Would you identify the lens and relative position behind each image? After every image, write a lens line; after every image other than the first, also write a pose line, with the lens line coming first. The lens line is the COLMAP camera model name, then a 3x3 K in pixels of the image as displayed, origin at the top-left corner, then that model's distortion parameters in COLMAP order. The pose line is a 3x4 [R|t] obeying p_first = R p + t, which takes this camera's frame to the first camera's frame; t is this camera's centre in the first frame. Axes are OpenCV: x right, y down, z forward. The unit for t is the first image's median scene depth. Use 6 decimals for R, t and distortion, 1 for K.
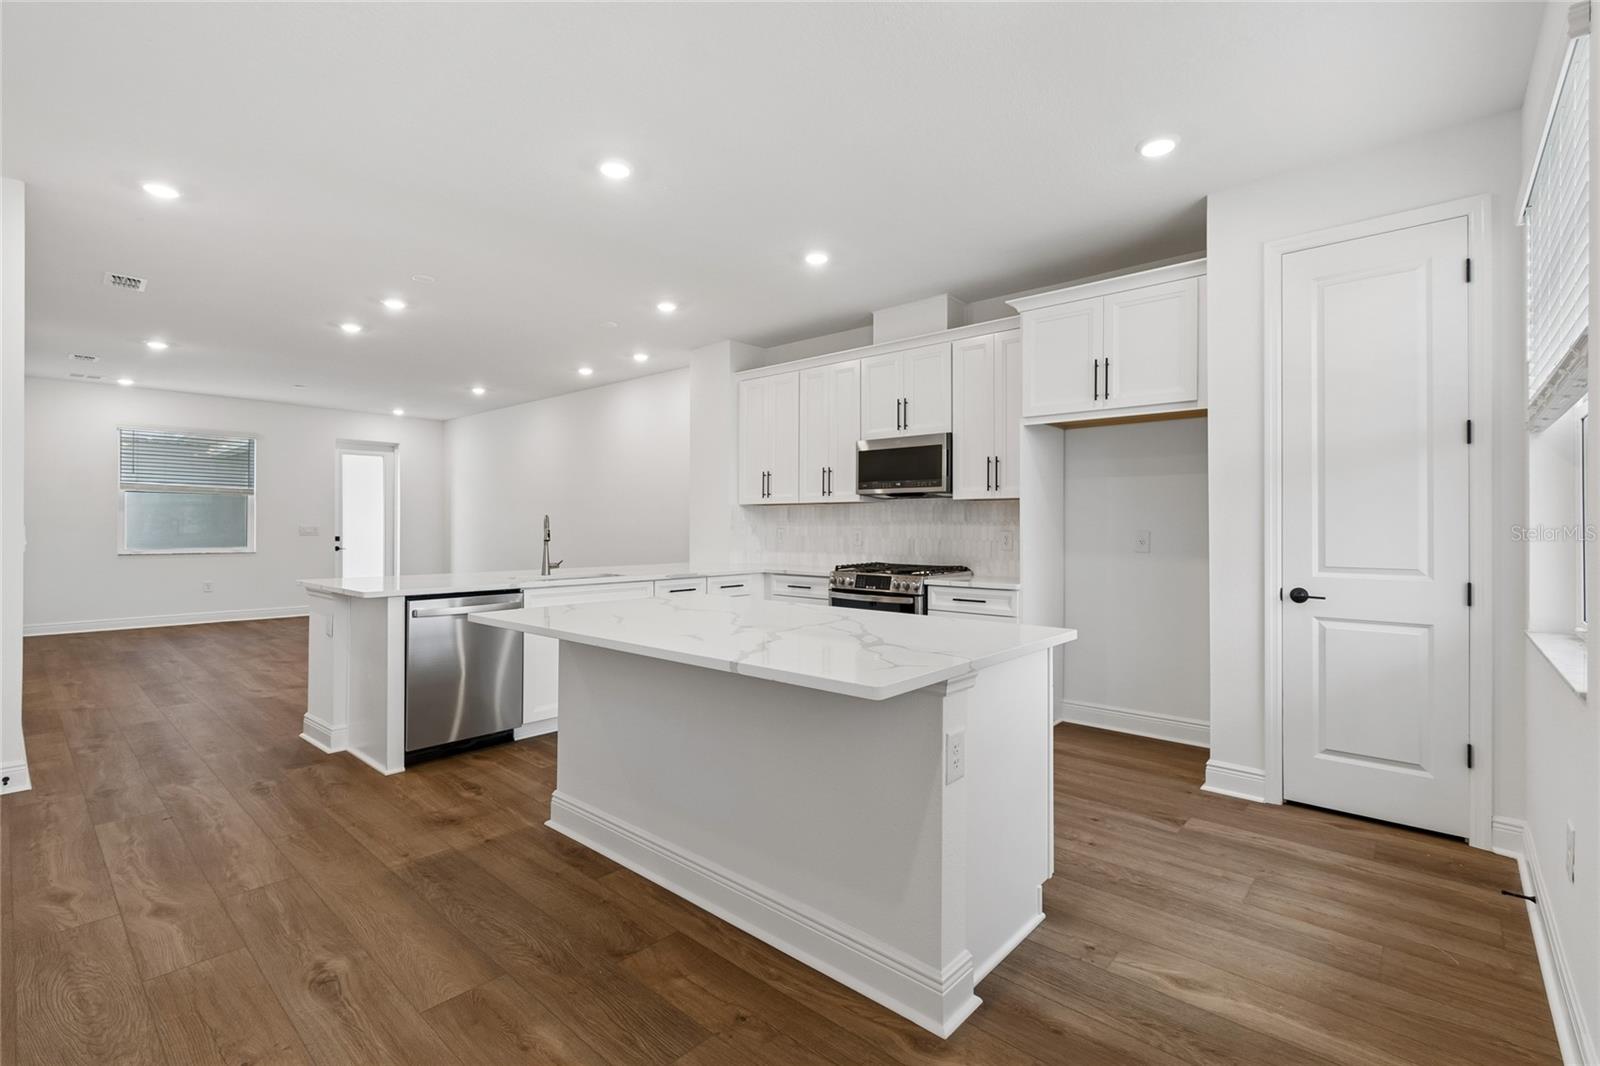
lens RADIAL K [[715.4, 0, 802.7], [0, 715.4, 523.7], [0, 0, 1]] dist [-0.000092, -0.000165]
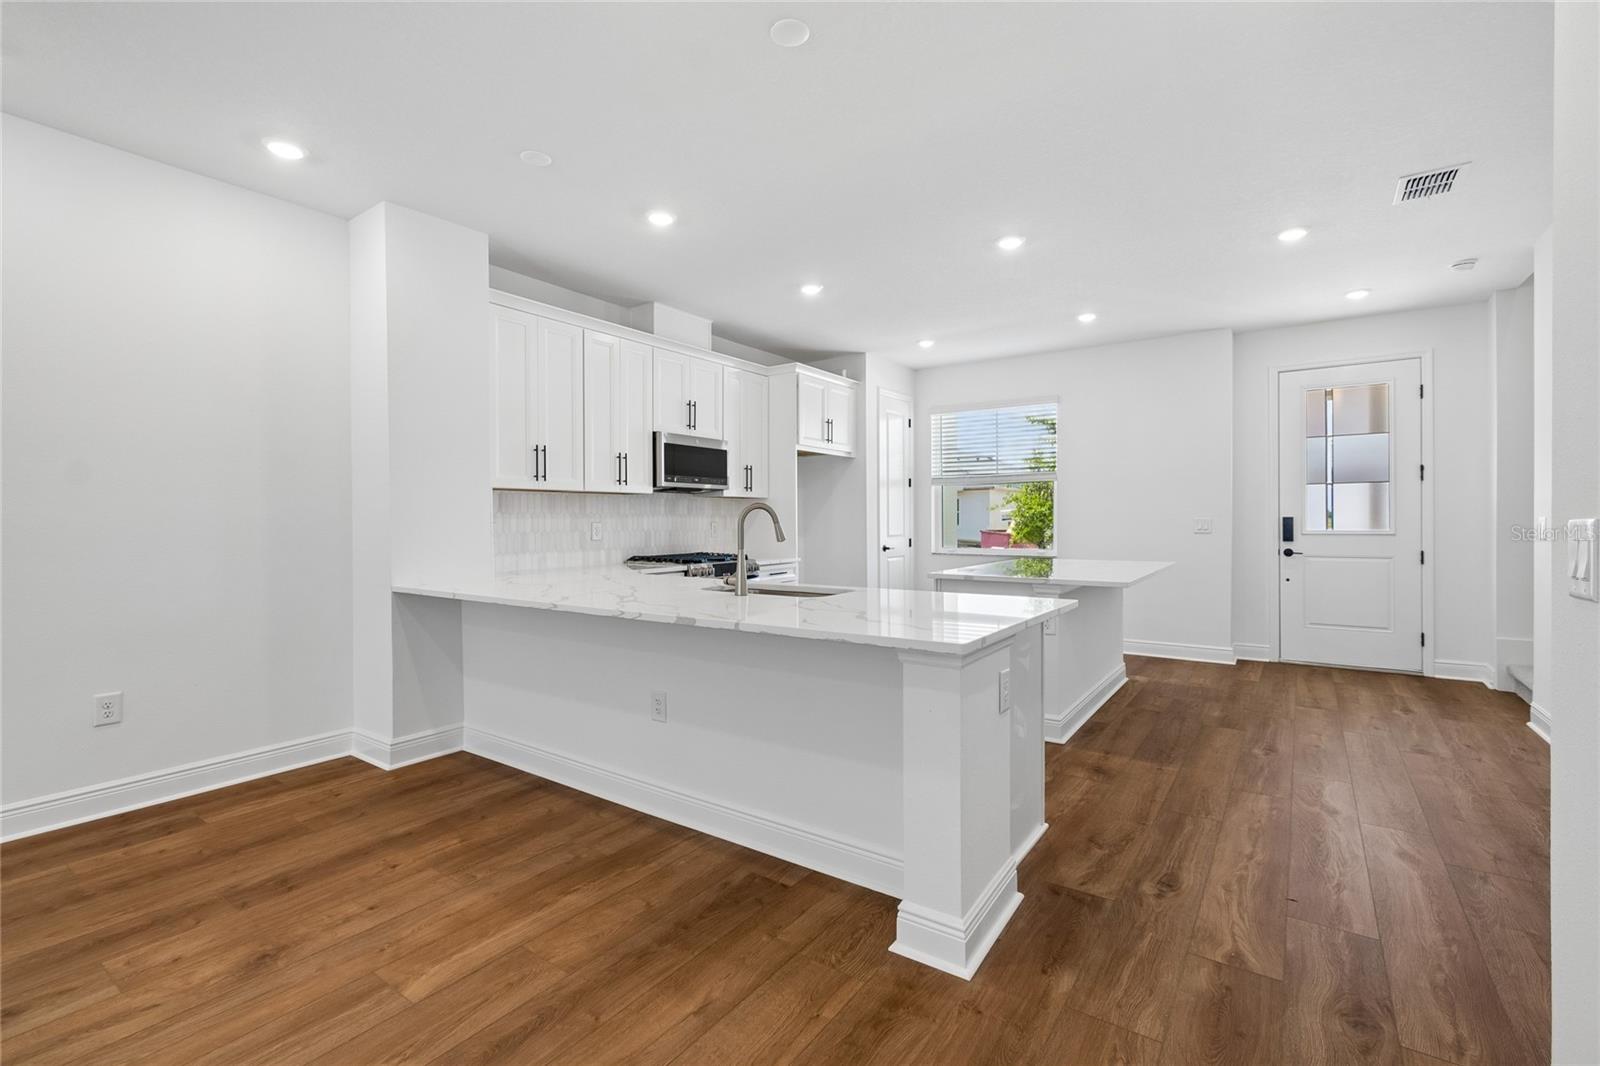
lens RADIAL K [[706.8, 0, 796.0], [0, 706.8, 518.2], [0, 0, 1]] dist [0.011402, -0.008191]
pose [[-0.106767, -0.002366, 0.994281, -1.036340], [-0.001179, 0.999997, 0.002253, 0.000229], [-0.994283, -0.000932, -0.106770, 1.051451]]
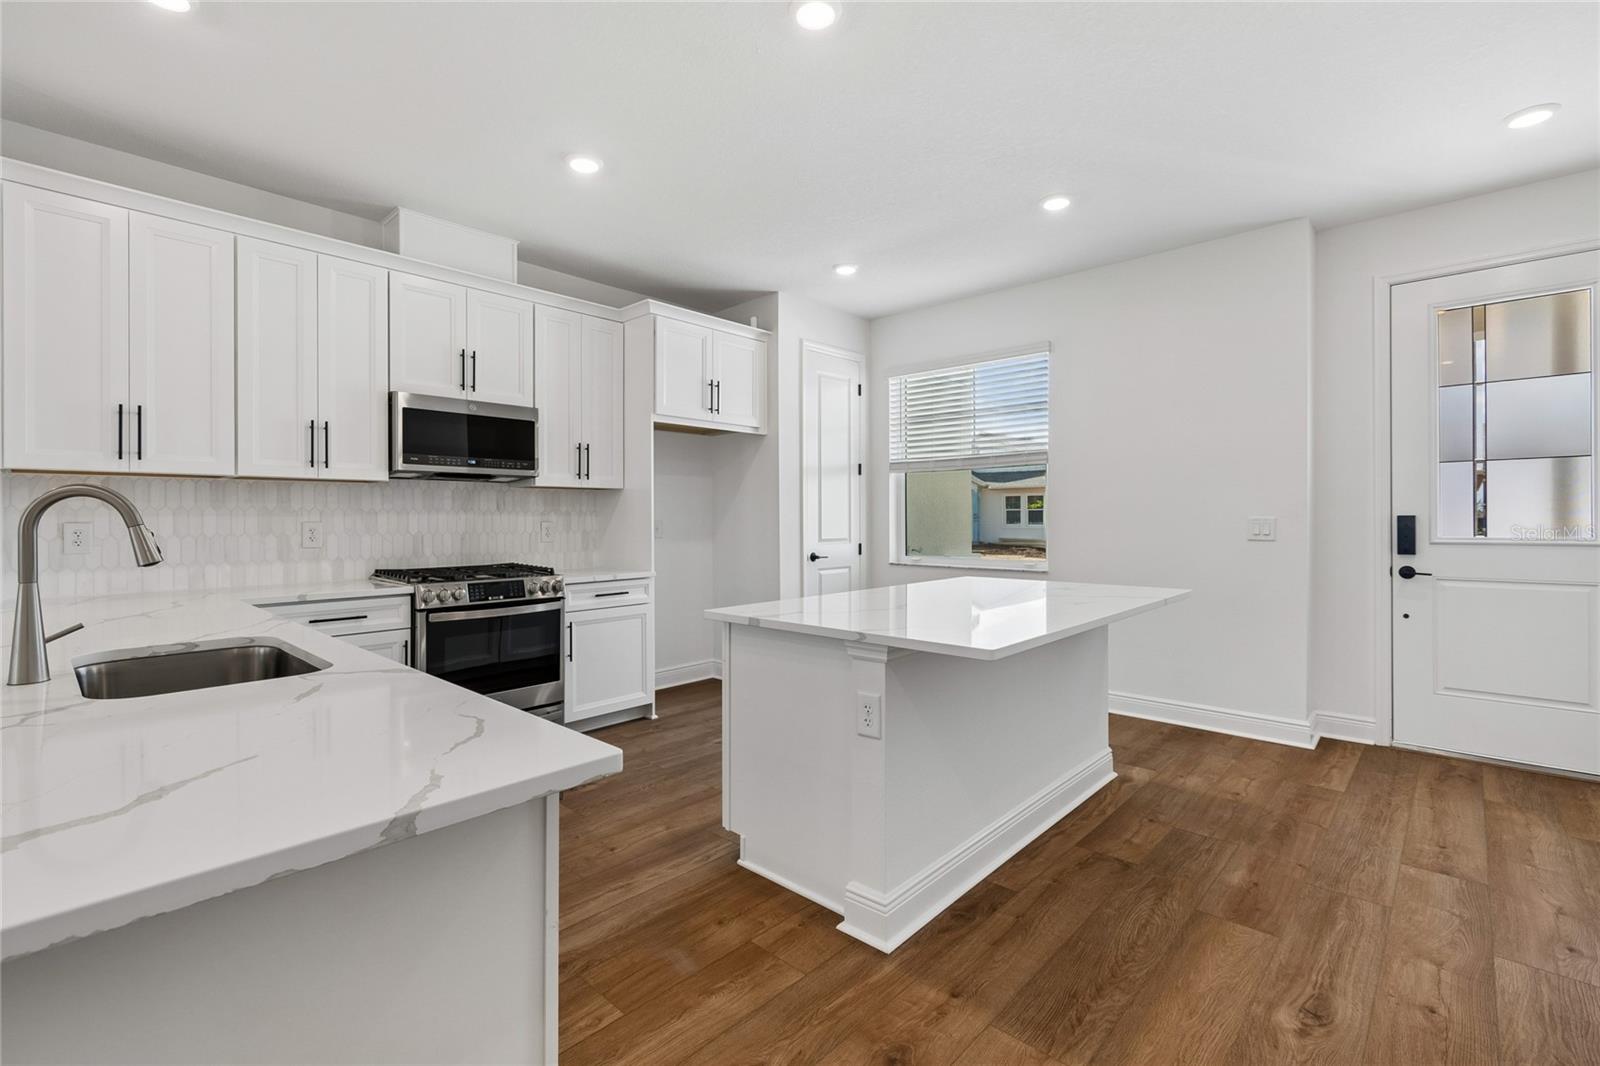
lens RADIAL K [[706.8, 0, 796.0], [0, 706.8, 518.2], [0, 0, 1]] dist [0.011402, -0.008191]
pose [[0.028923, -0.005131, 0.999568, -0.669167], [-0.002043, 0.999984, 0.005192, 0.000288], [-0.999580, -0.002192, 0.028912, 0.688795]]
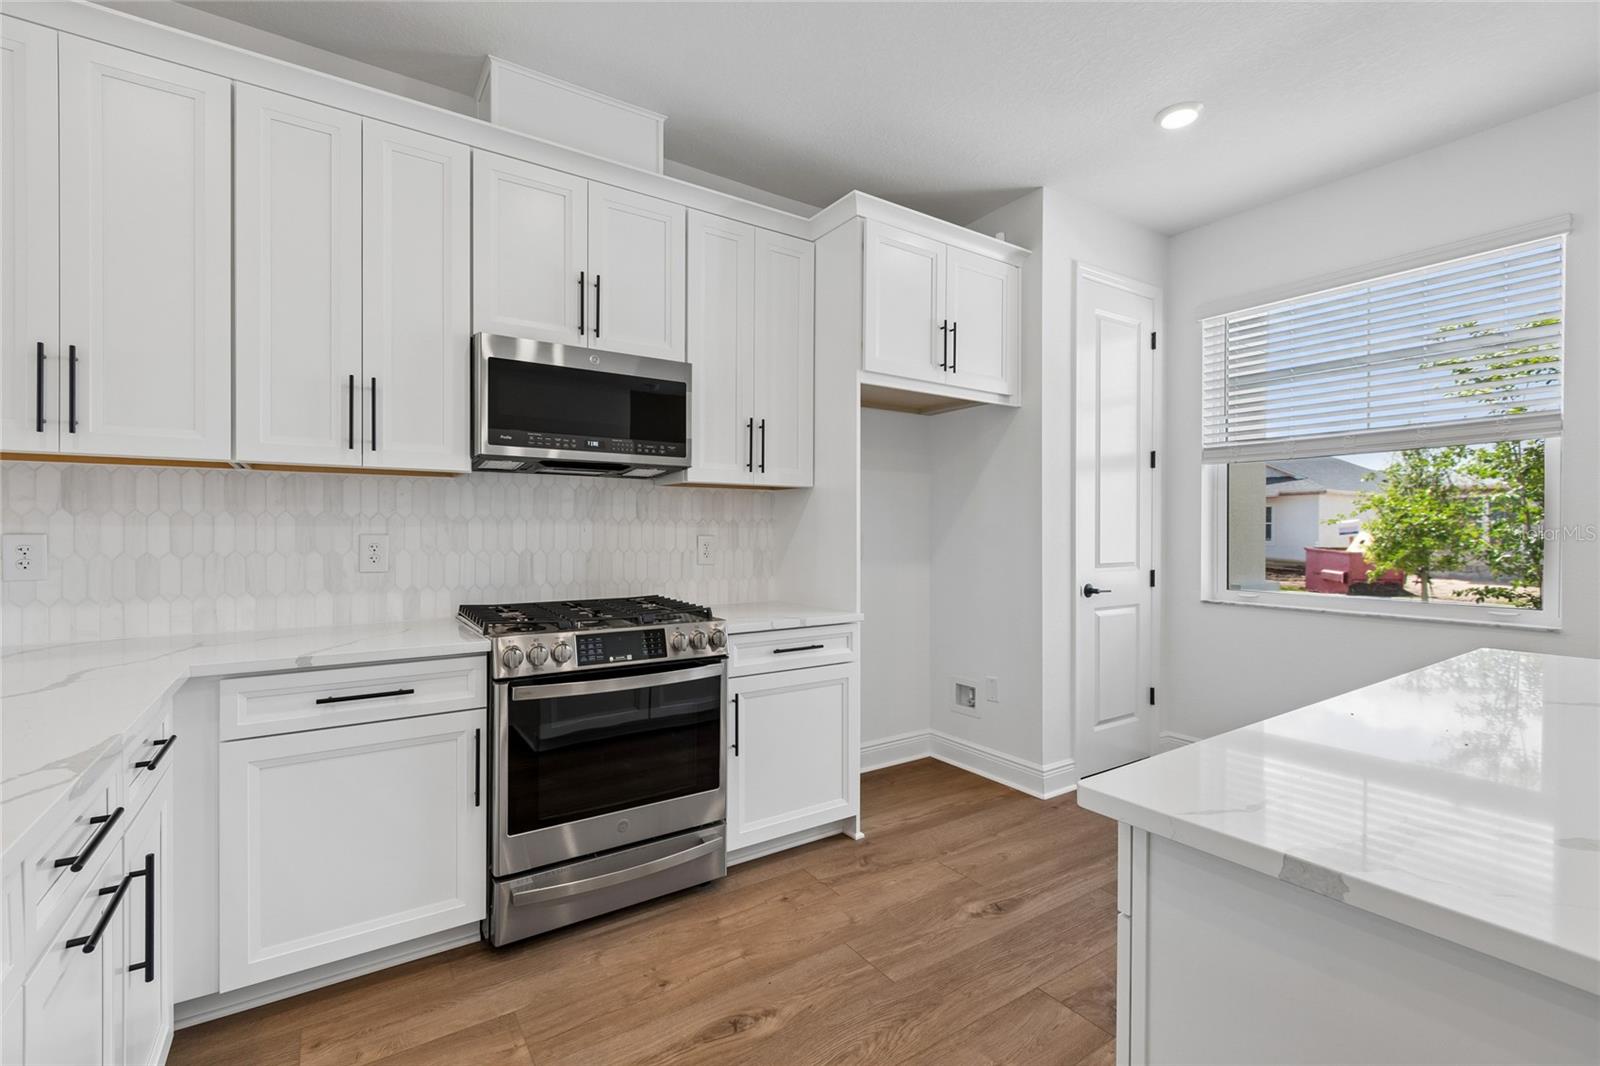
lens RADIAL K [[706.6, 0, 800.0], [0, 706.6, 533.0], [0, 0, 1]] dist [0.001614, -0.000003]
pose [[0.254104, -0.006068, 0.967158, -0.334757], [-0.005127, 0.999958, 0.007621, 0.002968], [-0.967163, -0.006895, 0.254062, 0.801217]]
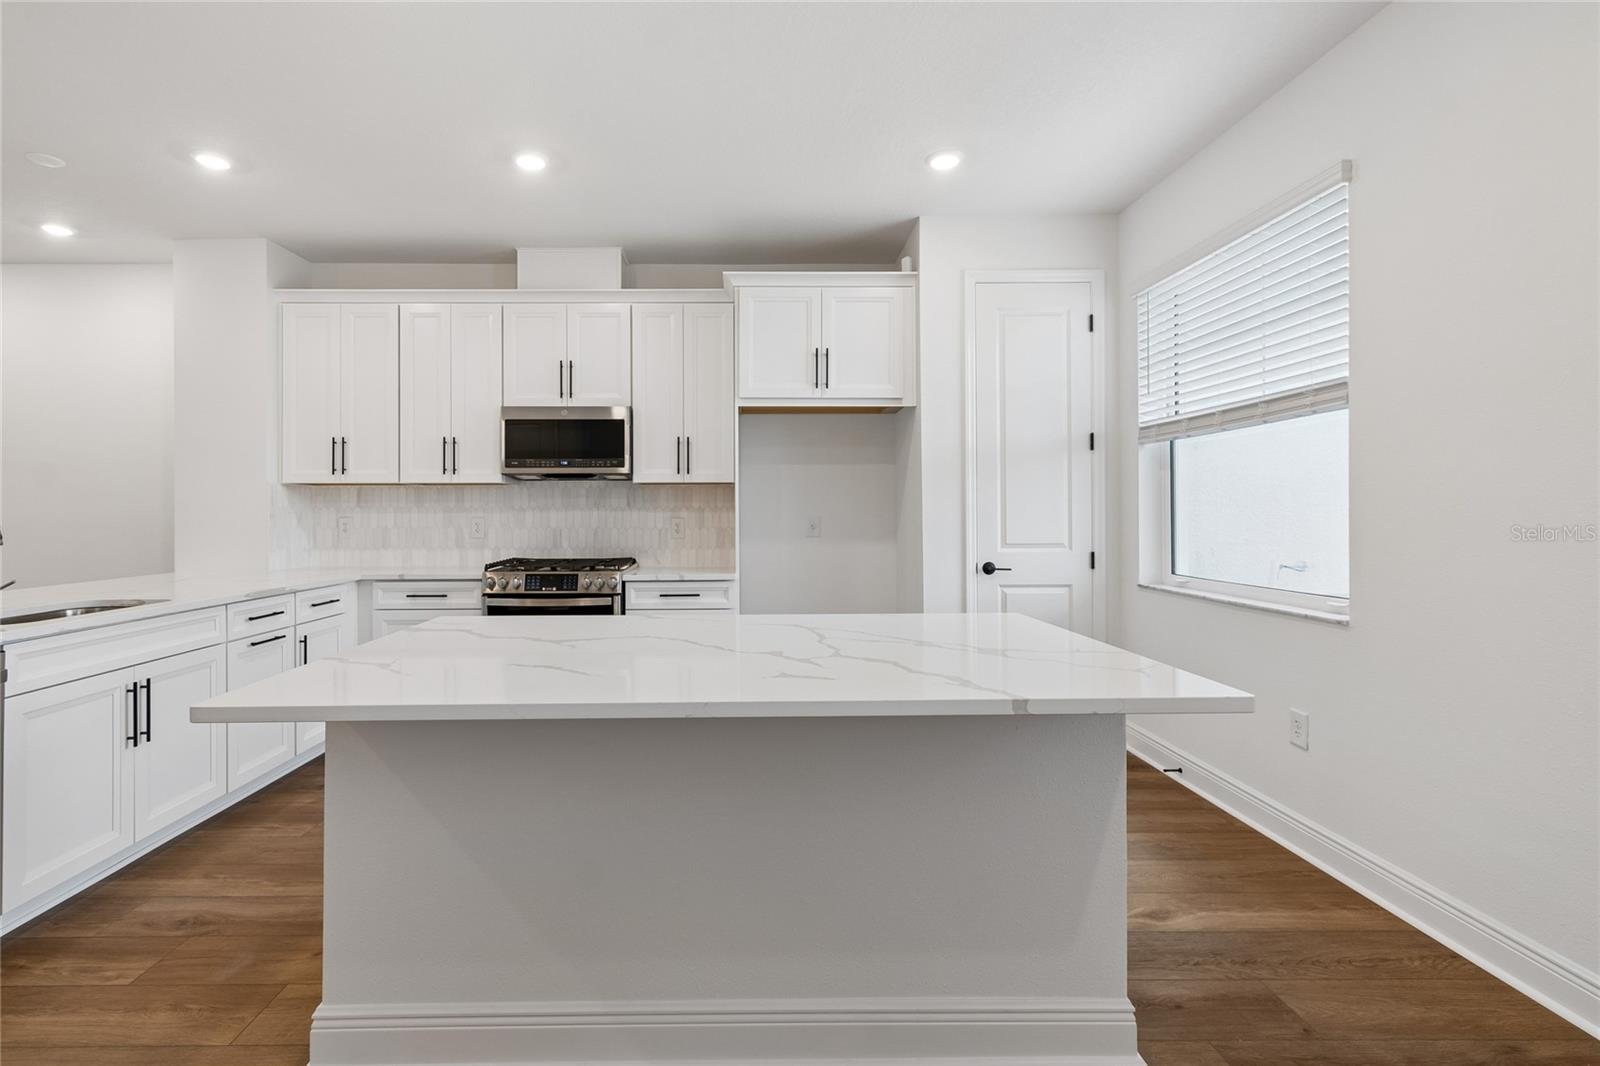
lens RADIAL K [[737.2, 0, 745.8], [0, 737.2, 510.3], [0, 0, 1]] dist [0.001706, -0.000122]
pose [[0.744776, -0.003039, 0.667307, -0.307485], [0.003104, 0.999995, 0.001090, -0.000275], [-0.667307, 0.001260, 0.744782, 0.240013]]
